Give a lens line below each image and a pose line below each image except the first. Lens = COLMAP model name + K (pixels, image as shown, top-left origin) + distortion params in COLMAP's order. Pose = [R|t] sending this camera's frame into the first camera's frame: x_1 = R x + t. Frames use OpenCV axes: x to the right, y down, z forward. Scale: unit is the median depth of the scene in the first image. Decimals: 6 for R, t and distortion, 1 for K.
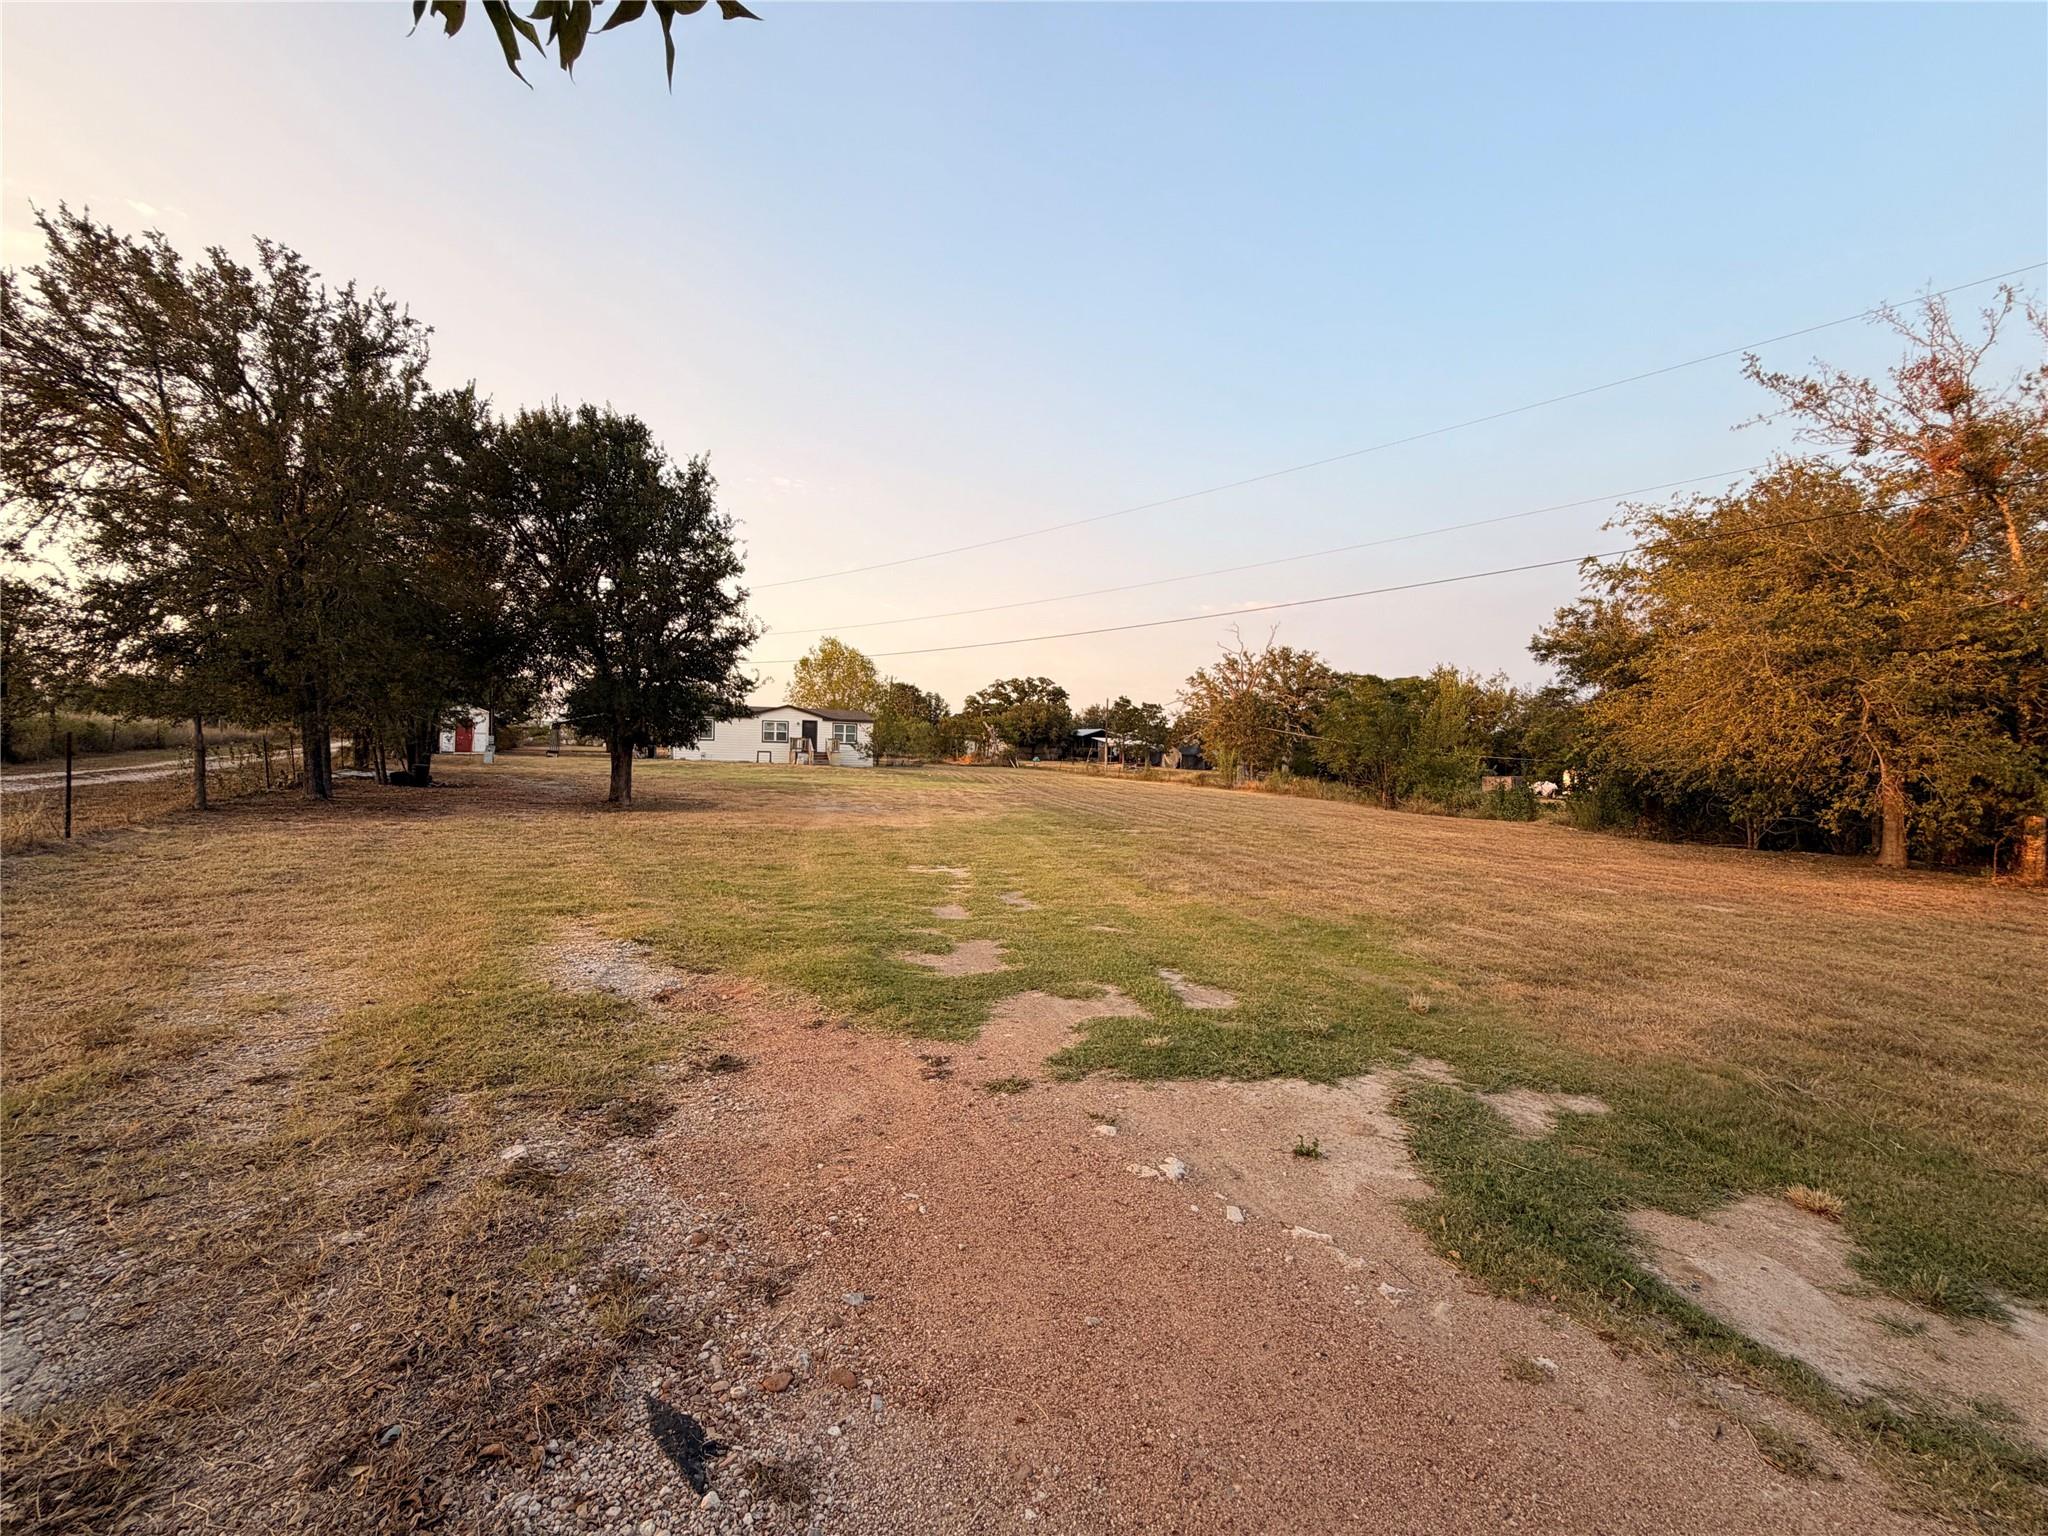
lens RADIAL K [[813.7, 0, 1023.9], [0, 813.7, 766.6], [0, 0, 1]] dist [0.001291, 0.000083]
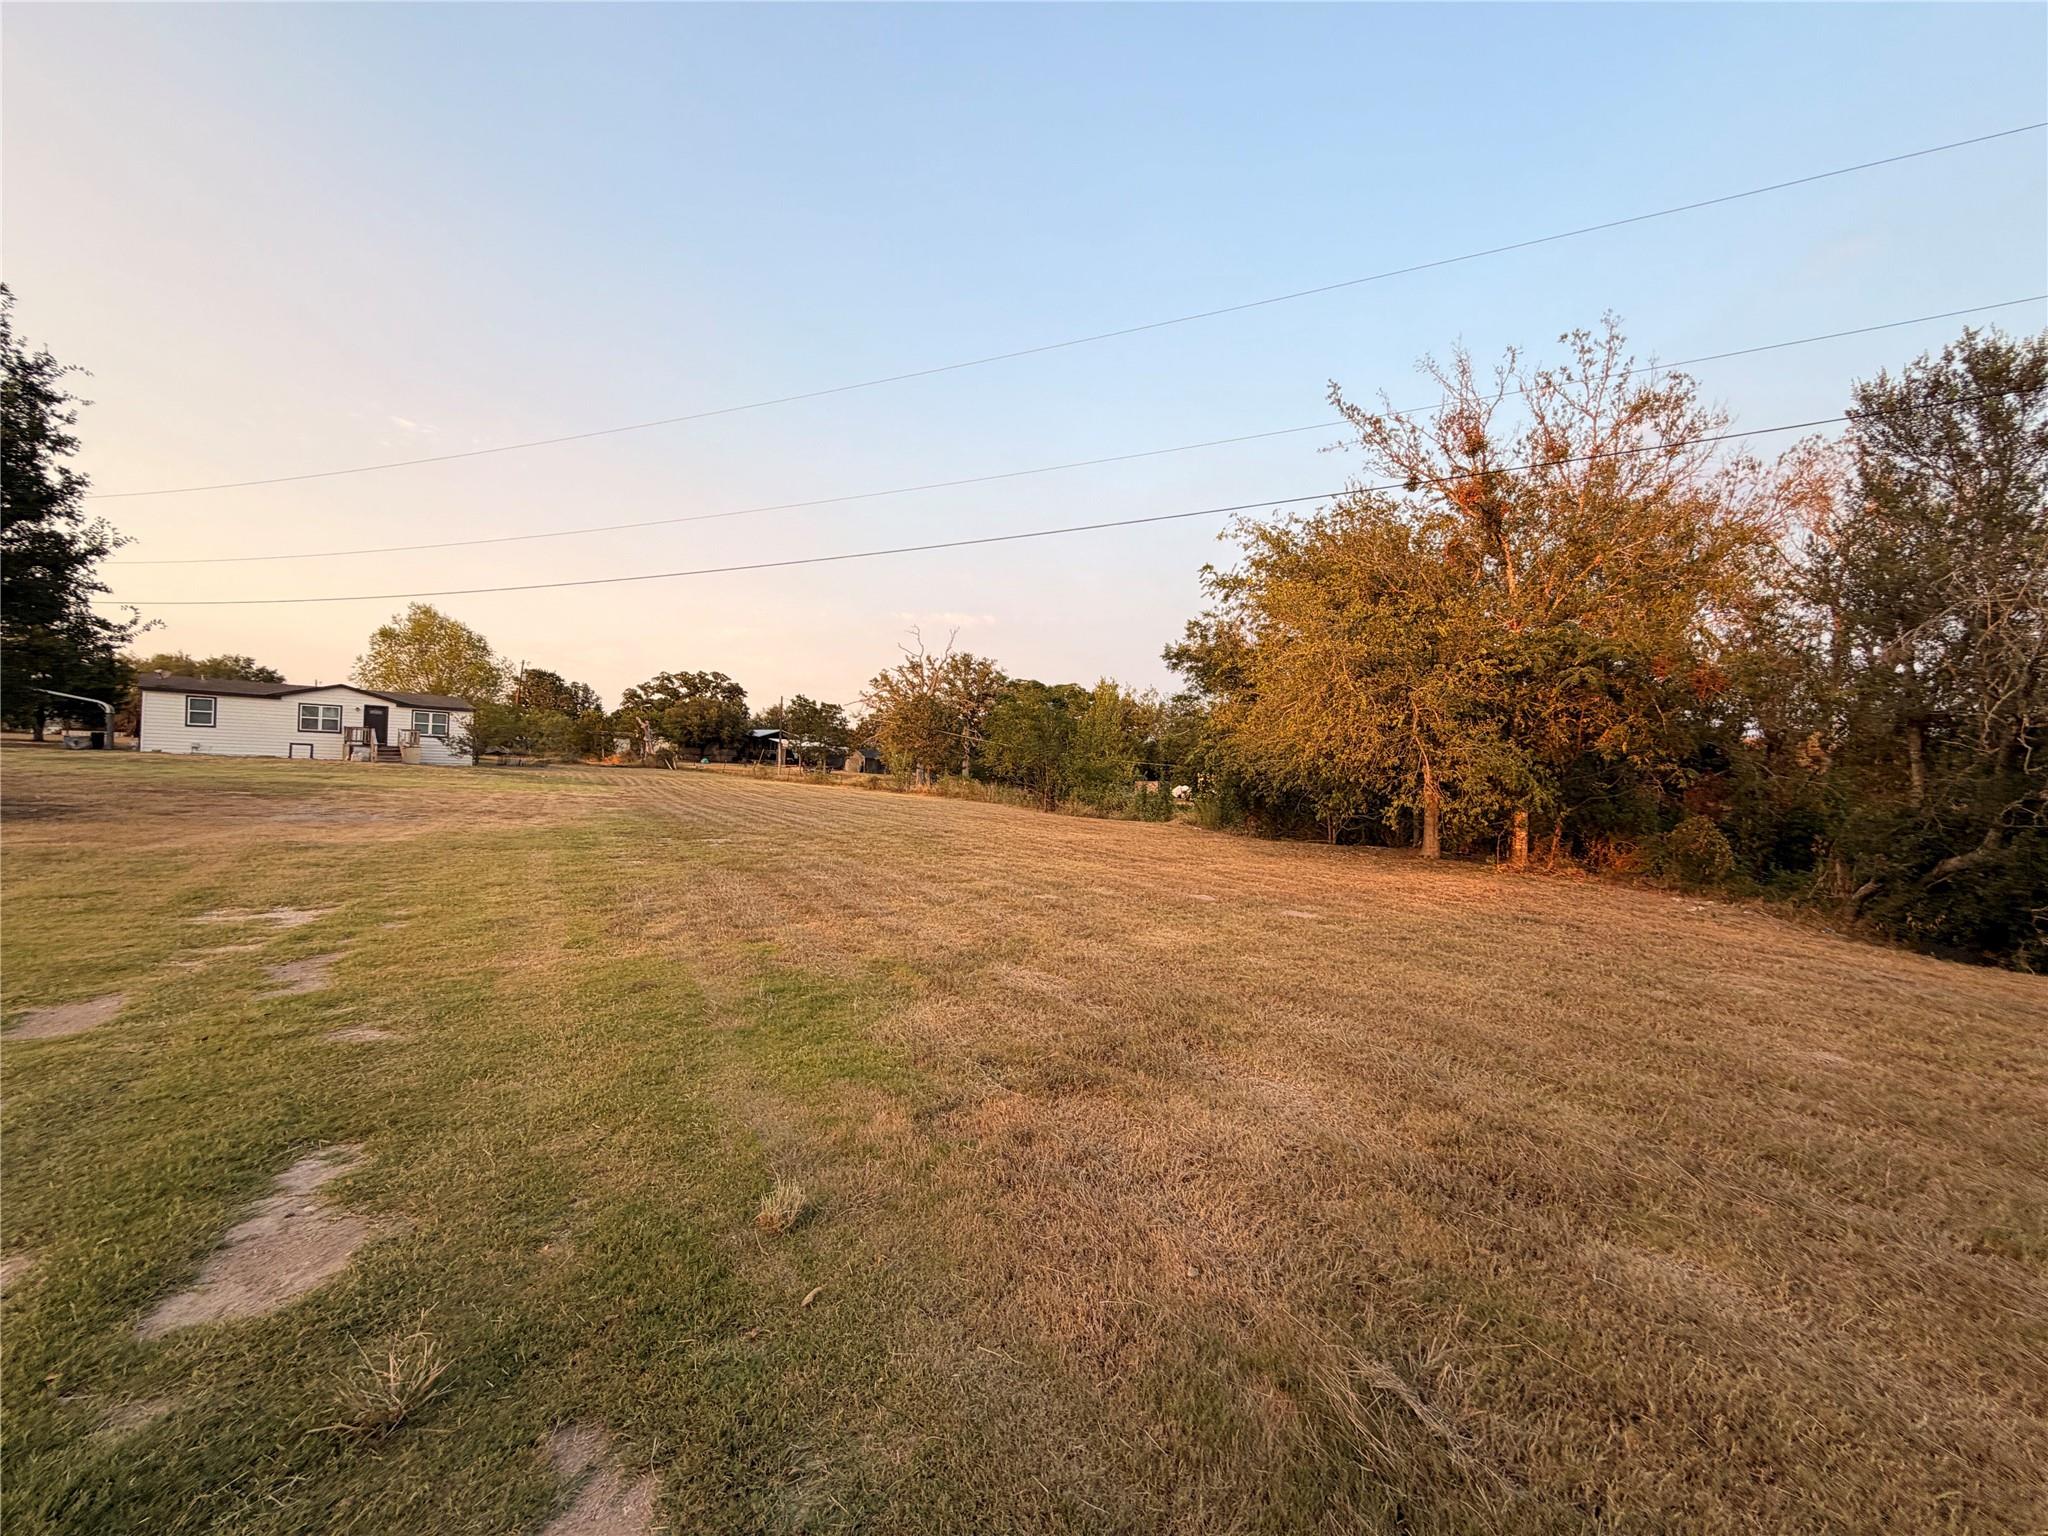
lens RADIAL K [[813.7, 0, 1020.8], [0, 813.7, 765.5], [0, 0, 1]] dist [0.001291, 0.000083]
pose [[0.934090, 0.011604, 0.356850, 0.121042], [-0.008823, 0.999917, -0.009419, 0.009653], [-0.356930, 0.005650, 0.934114, 0.136835]]
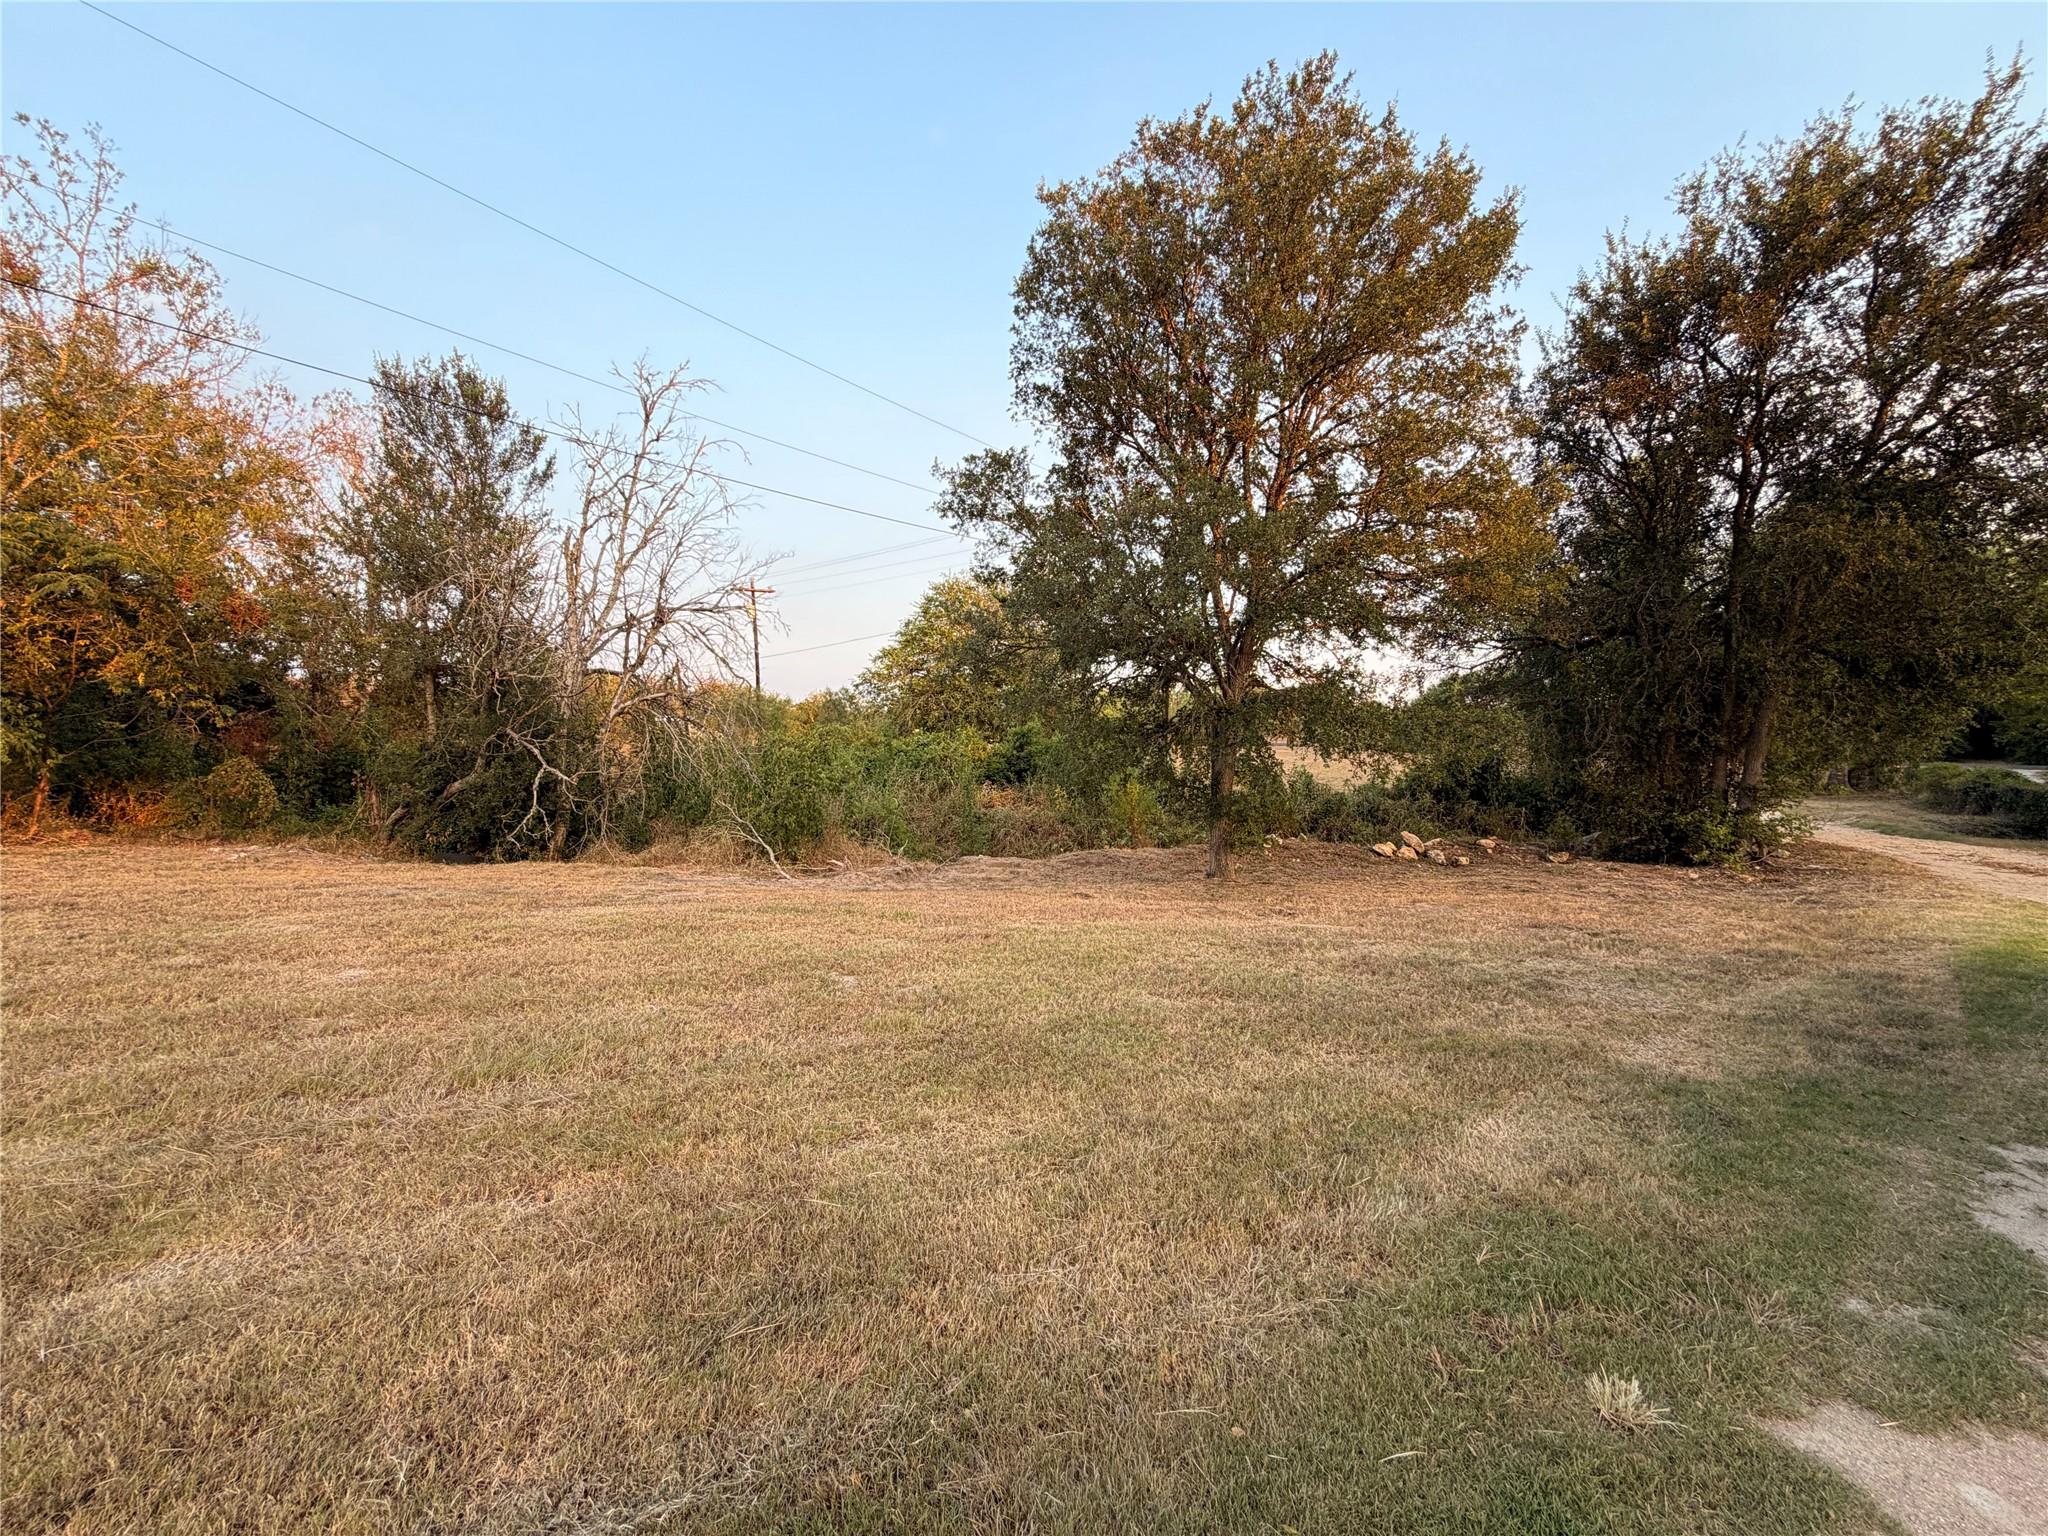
lens RADIAL K [[813.7, 0, 1020.7], [0, 813.7, 764.2], [0, 0, 1]] dist [0.001291, 0.000083]
pose [[-0.244118, -0.046597, 0.968625, 0.129323], [-0.011402, 0.998914, 0.045181, 0.010353], [-0.969678, -0.000014, -0.244384, 0.133403]]
